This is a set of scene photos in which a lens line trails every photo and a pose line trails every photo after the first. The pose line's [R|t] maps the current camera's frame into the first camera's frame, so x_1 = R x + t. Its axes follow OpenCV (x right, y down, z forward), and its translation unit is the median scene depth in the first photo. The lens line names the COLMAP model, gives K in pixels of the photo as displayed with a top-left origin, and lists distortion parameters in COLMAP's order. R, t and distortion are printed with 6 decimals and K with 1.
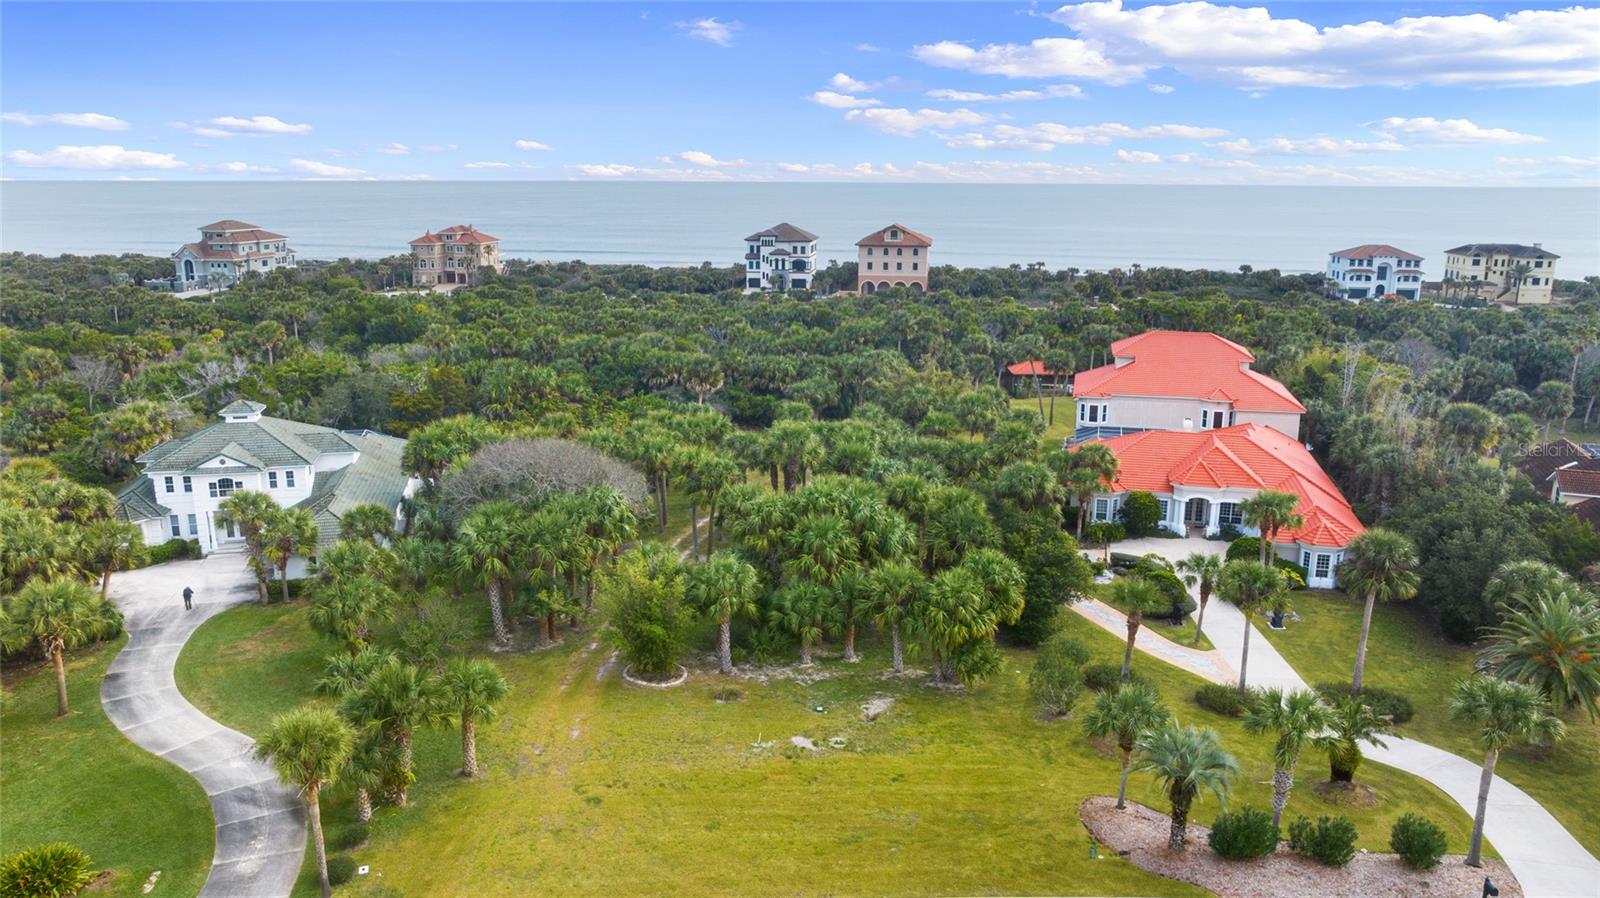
lens RADIAL K [[1127.5, 0, 800.0], [0, 1127.5, 449.0], [0, 0, 1]] dist [-0.019852, -0.005590]
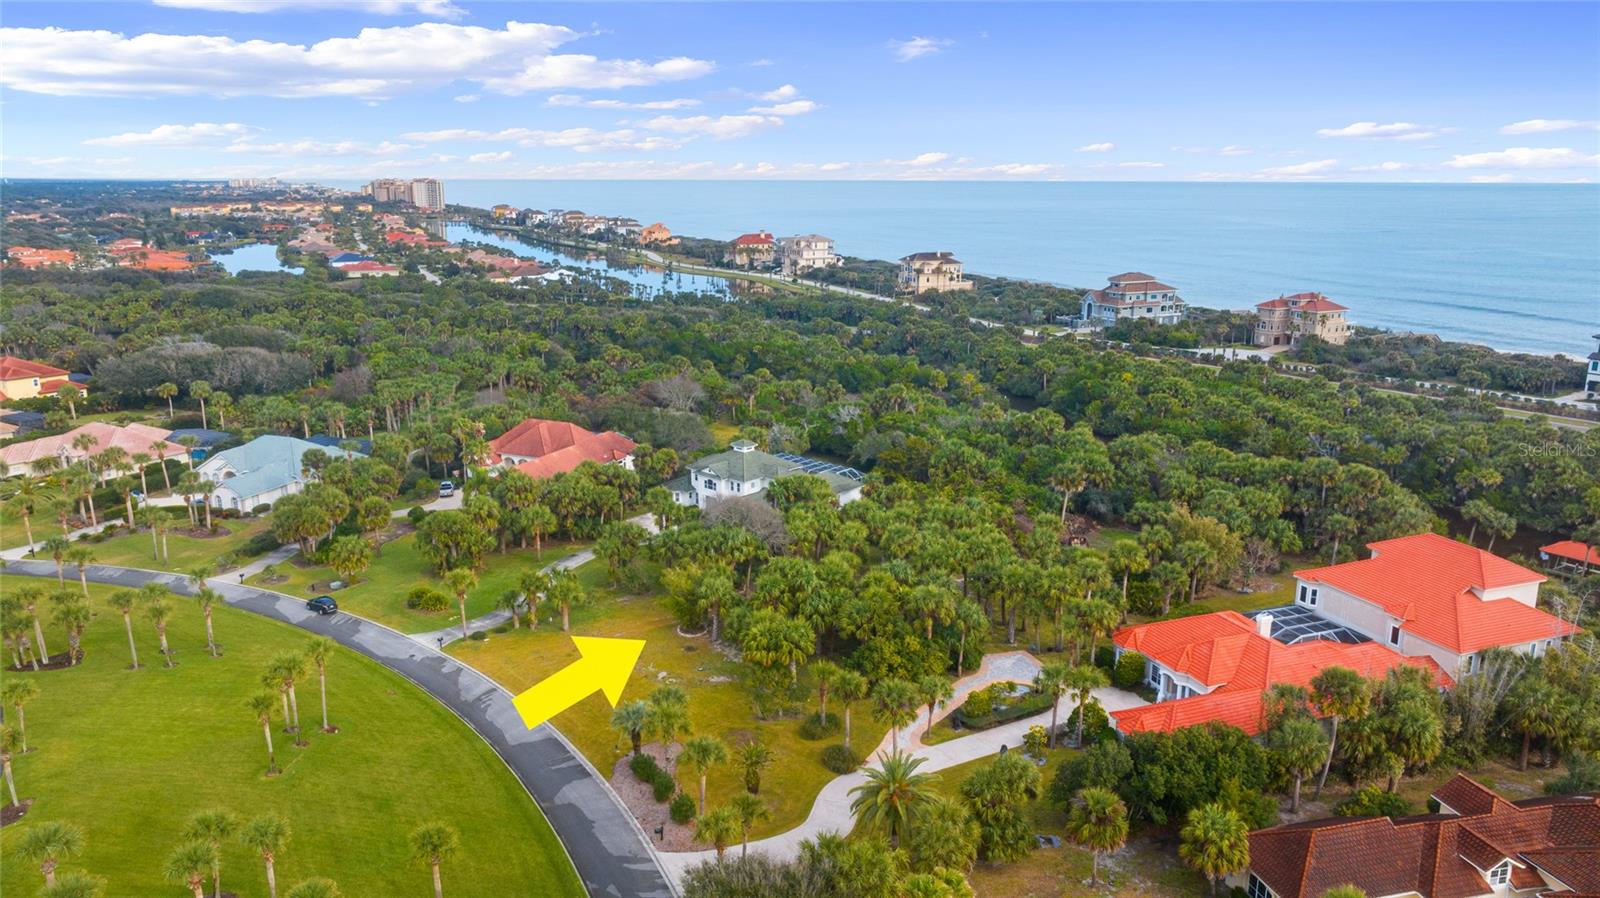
lens RADIAL K [[1127.5, 0, 800.0], [0, 1127.5, 449.0], [0, 0, 1]] dist [-0.019852, -0.005590]
pose [[0.573080, 0.187896, -0.797668, 1.349741], [-0.188325, 0.977505, 0.094957, -0.292892], [0.797567, 0.095803, 0.595575, -0.006371]]
